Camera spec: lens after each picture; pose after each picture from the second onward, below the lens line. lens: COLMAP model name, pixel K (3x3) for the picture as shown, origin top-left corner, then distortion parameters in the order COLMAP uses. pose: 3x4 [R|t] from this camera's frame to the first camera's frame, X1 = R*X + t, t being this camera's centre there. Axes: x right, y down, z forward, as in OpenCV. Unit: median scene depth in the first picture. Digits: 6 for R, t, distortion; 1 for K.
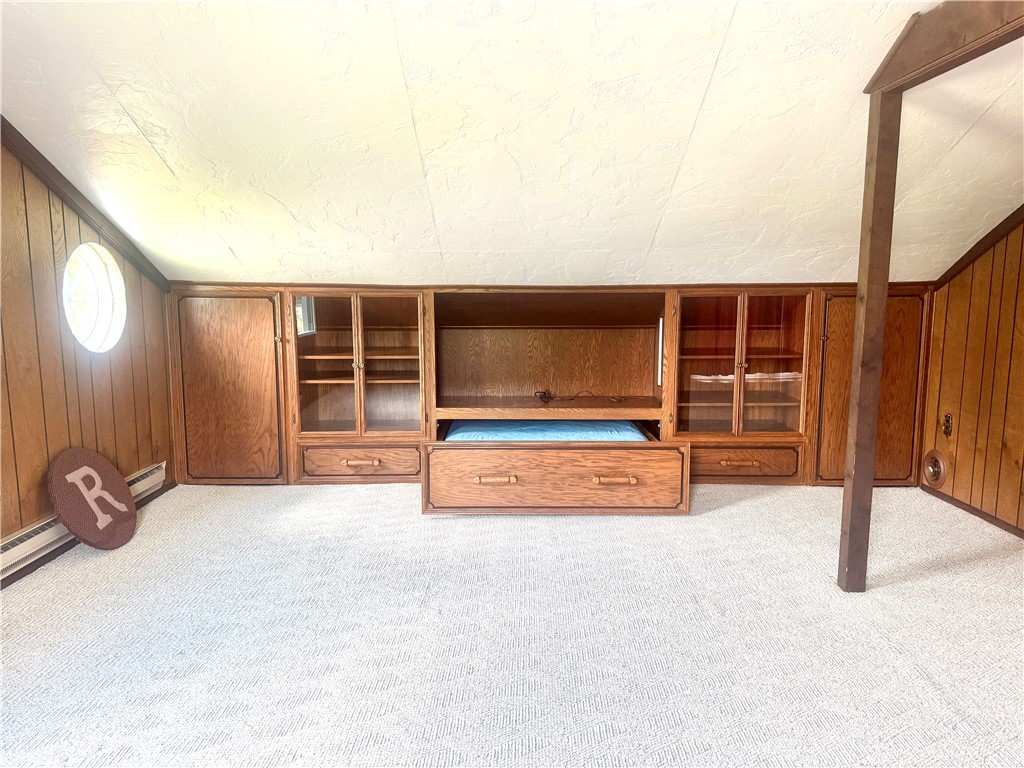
lens RADIAL K [[723.9, 0, 512.0], [0, 723.9, 384.0], [0, 0, 1]] dist [0.142693, -0.259243]
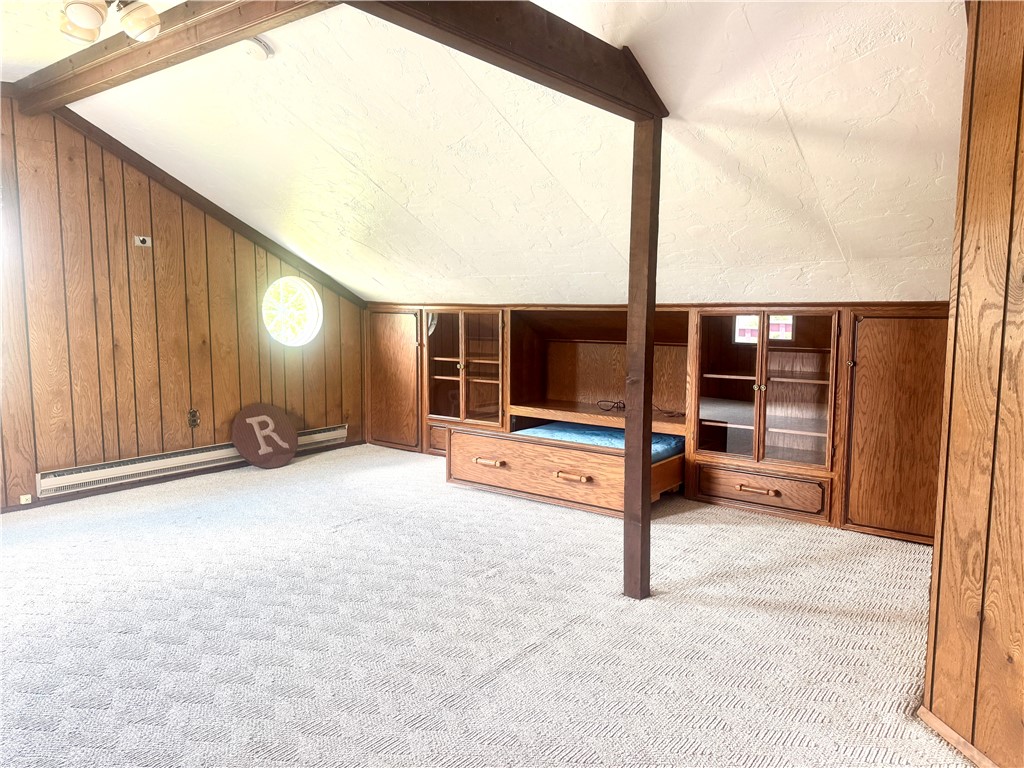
lens RADIAL K [[723.9, 0, 512.0], [0, 723.9, 384.0], [0, 0, 1]] dist [0.142693, -0.259243]
pose [[0.793011, 0.068291, -0.605368, 0.642472], [-0.086629, 0.996240, -0.001096, -0.001134], [0.603017, 0.053311, 0.795945, 0.040582]]
